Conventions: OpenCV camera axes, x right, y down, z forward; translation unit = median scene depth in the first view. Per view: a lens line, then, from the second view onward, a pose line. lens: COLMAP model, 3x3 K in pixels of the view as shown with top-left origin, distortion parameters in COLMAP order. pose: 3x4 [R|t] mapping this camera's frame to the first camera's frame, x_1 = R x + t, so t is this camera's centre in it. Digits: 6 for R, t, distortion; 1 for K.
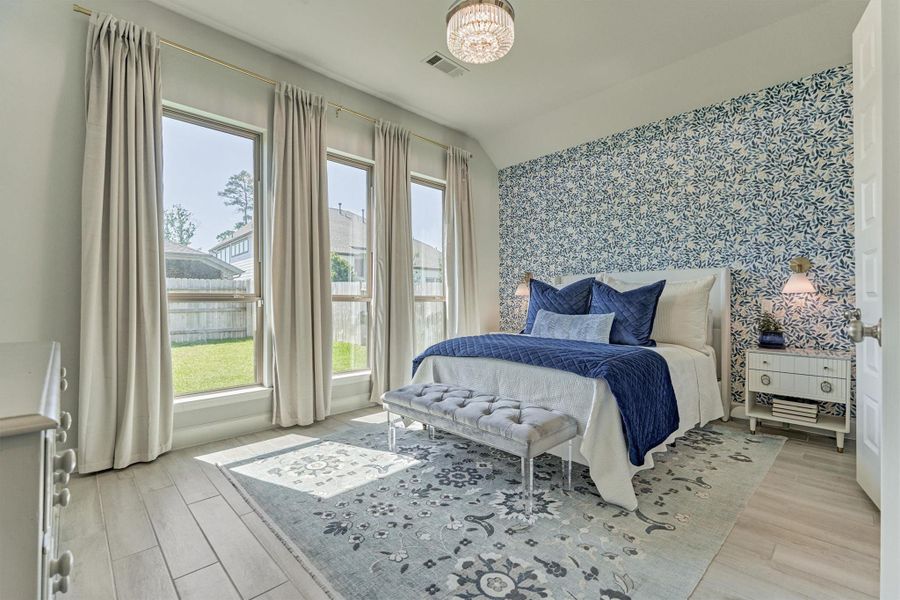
lens RADIAL K [[390.3, 0, 450.0], [0, 390.3, 300.0], [0, 0, 1]] dist [-0.000660, -0.000119]
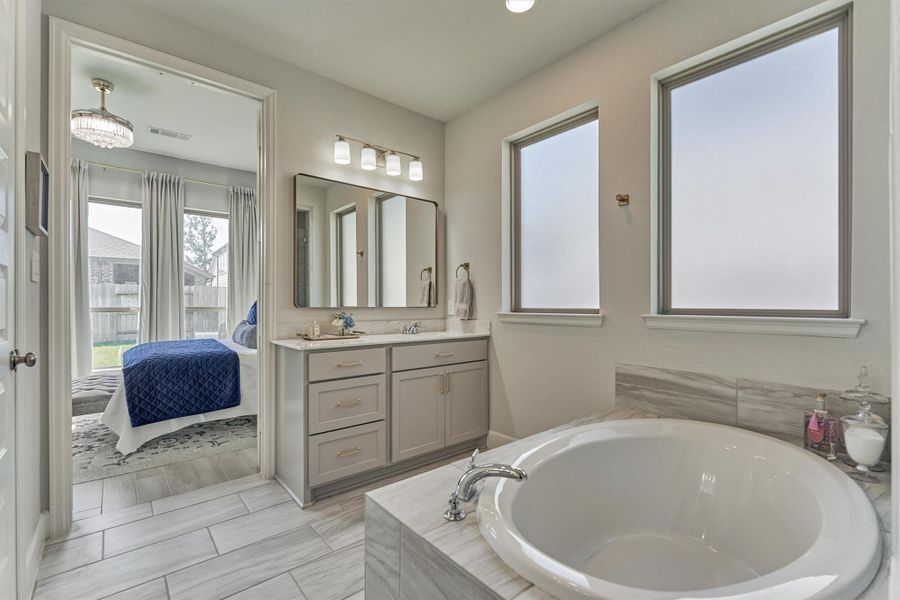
lens RADIAL K [[390.3, 0, 450.0], [0, 390.3, 300.0], [0, 0, 1]] dist [-0.000660, -0.000119]
pose [[0.996662, 0.001506, -0.081630, 1.041285], [-0.002821, 0.999868, -0.015996, -0.019572], [0.081596, 0.016173, 0.996534, -0.223290]]
